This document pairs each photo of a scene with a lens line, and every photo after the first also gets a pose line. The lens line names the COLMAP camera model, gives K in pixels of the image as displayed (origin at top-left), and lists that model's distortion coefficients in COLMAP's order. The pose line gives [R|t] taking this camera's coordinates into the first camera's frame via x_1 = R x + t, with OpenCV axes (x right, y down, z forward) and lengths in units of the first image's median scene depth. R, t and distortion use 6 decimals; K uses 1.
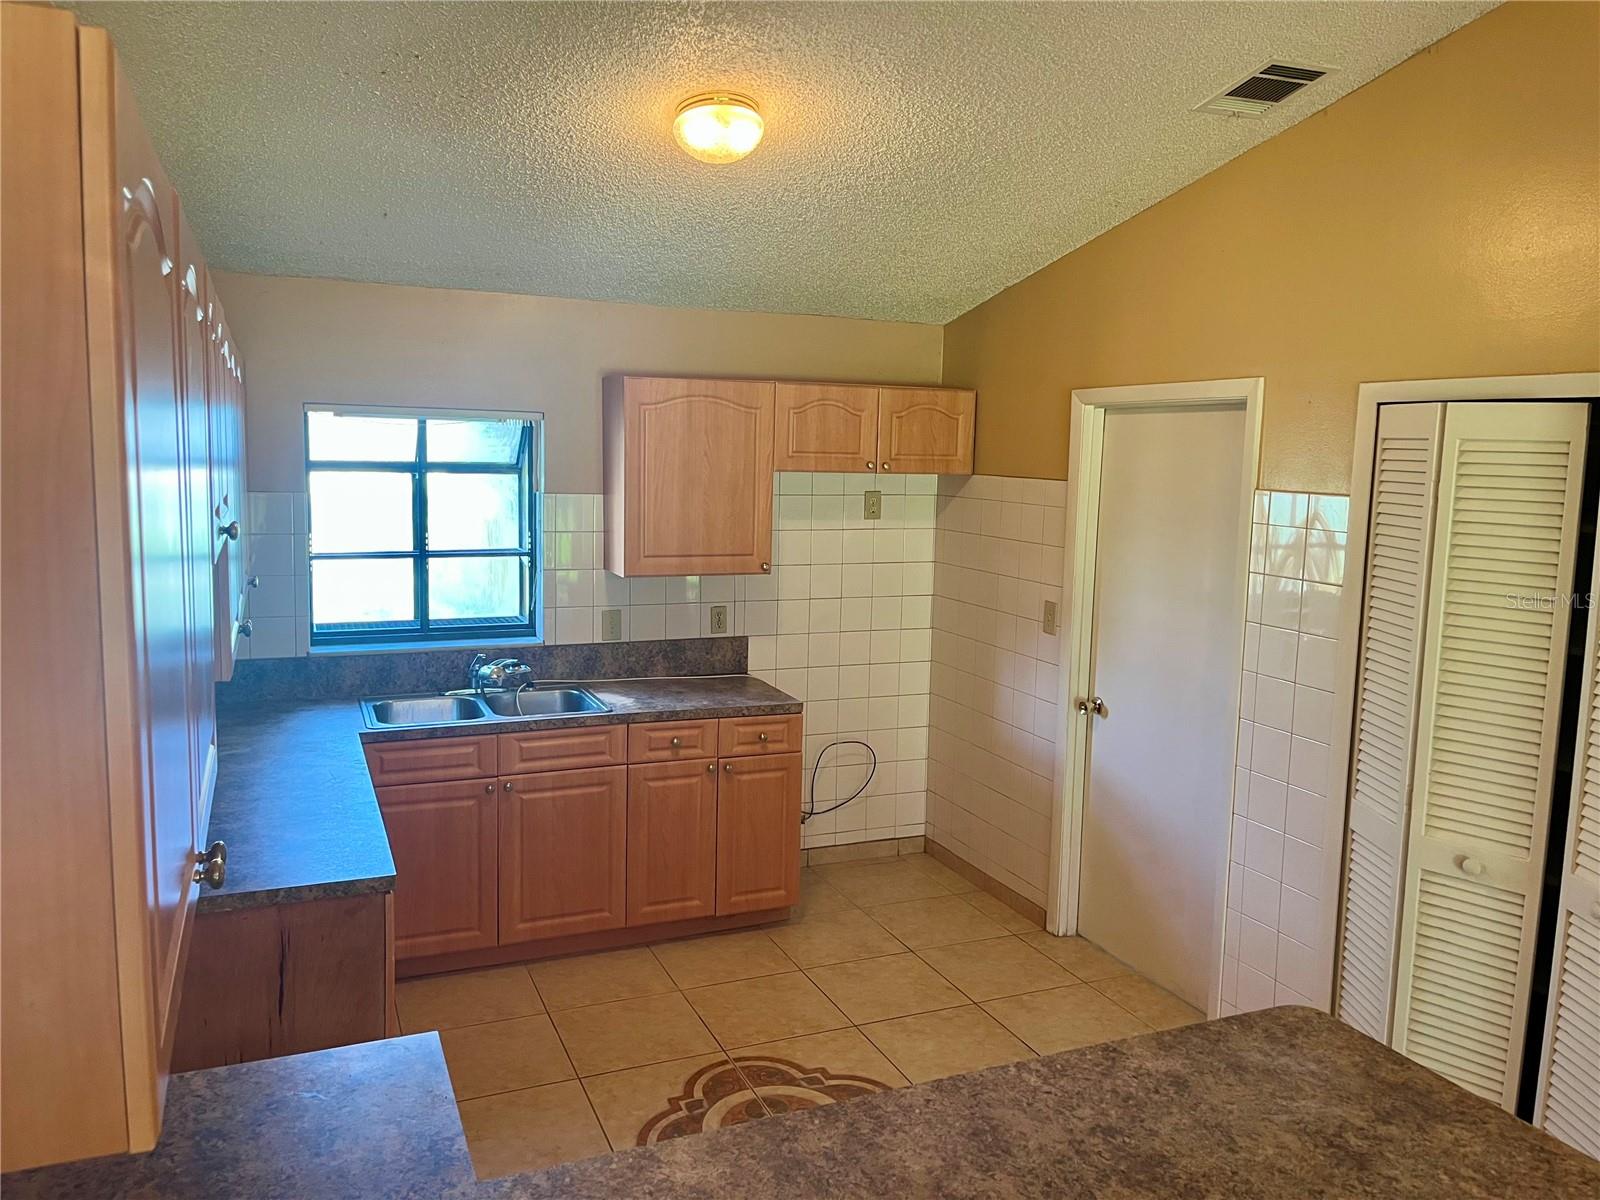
lens RADIAL K [[1204.0, 0, 806.8], [0, 1204.0, 591.6], [0, 0, 1]] dist [0.036686, -0.022758]
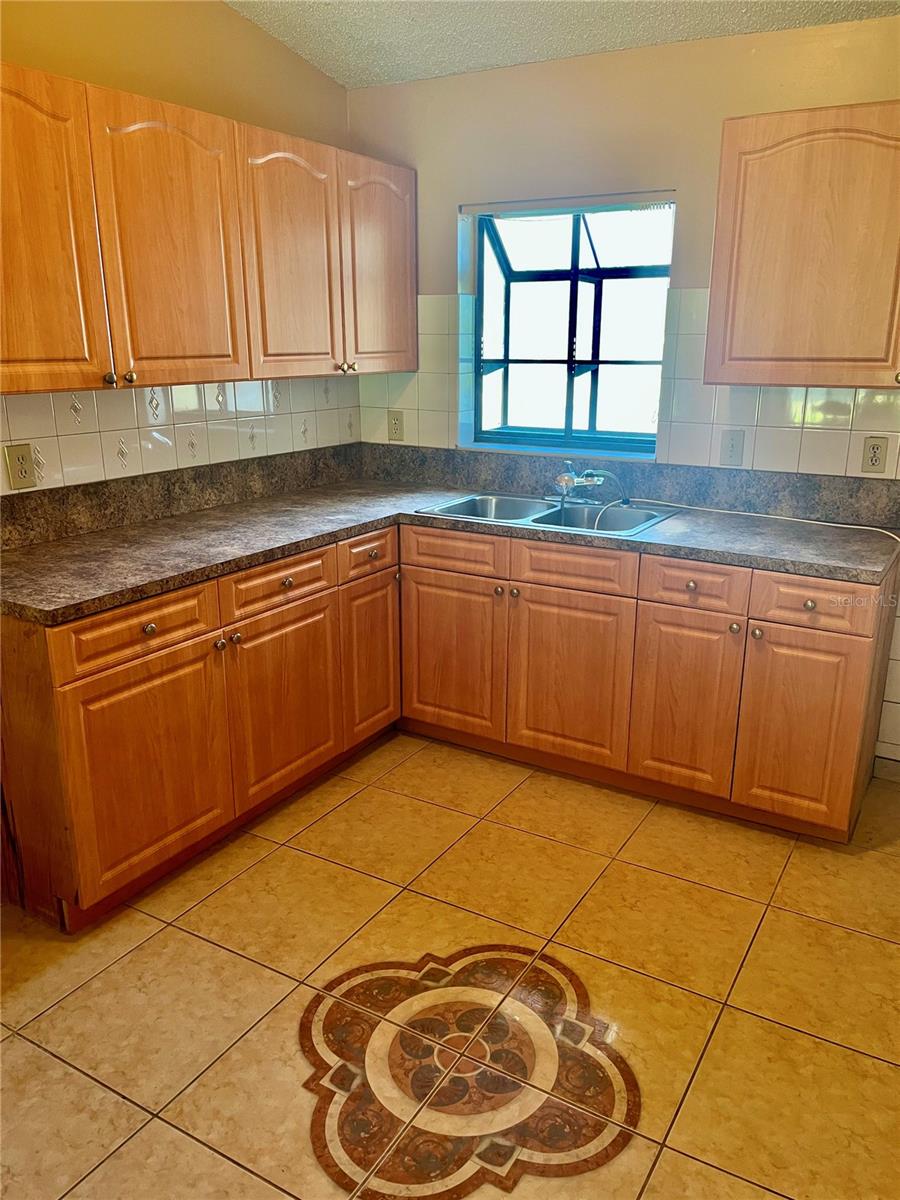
lens RADIAL K [[903.0, 0, 448.6], [0, 903.0, 608.8], [0, 0, 1]] dist [0.036686, -0.022758]
pose [[0.589018, 0.217603, -0.778272, 0.278523], [-0.084897, 0.974398, 0.208187, 0.024308], [0.803648, -0.056553, 0.592411, 0.489079]]
